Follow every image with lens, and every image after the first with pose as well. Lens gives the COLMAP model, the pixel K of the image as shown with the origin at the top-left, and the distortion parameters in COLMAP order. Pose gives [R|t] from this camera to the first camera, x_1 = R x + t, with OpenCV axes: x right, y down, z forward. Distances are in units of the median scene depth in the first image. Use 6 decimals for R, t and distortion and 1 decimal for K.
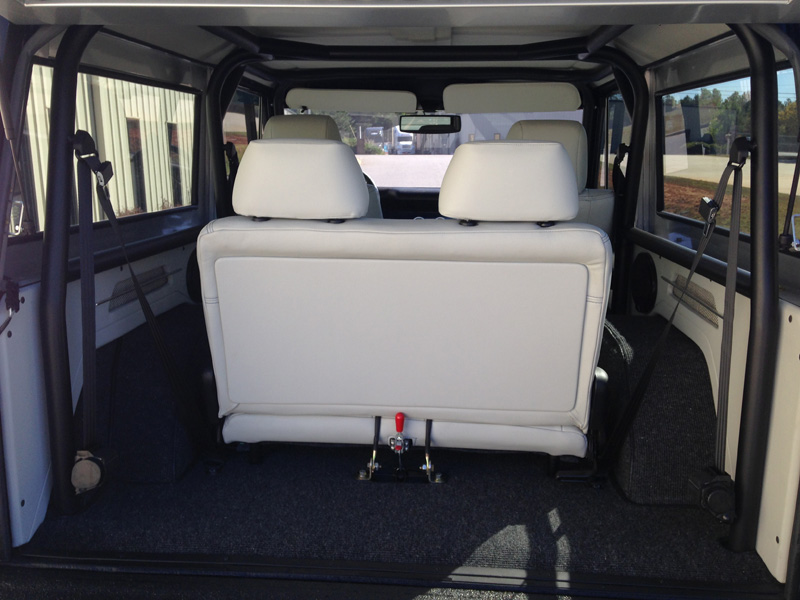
lens RADIAL K [[760.4, 0, 378.5], [0, 760.4, 301.1], [0, 0, 1]] dist [0.121949, -0.010745]
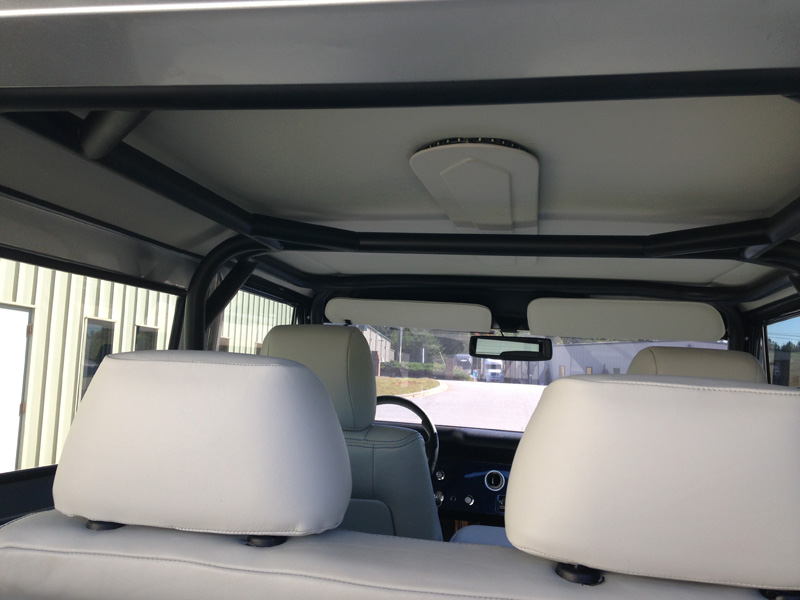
lens RADIAL K [[760.4, 0, 378.5], [0, 760.4, 301.1], [0, 0, 1]] dist [0.121949, -0.010745]
pose [[0.992369, 0.031937, -0.119100, 0.028470], [-0.064784, 0.956869, -0.283206, -0.057569], [0.104918, 0.288760, 0.951635, 0.274328]]
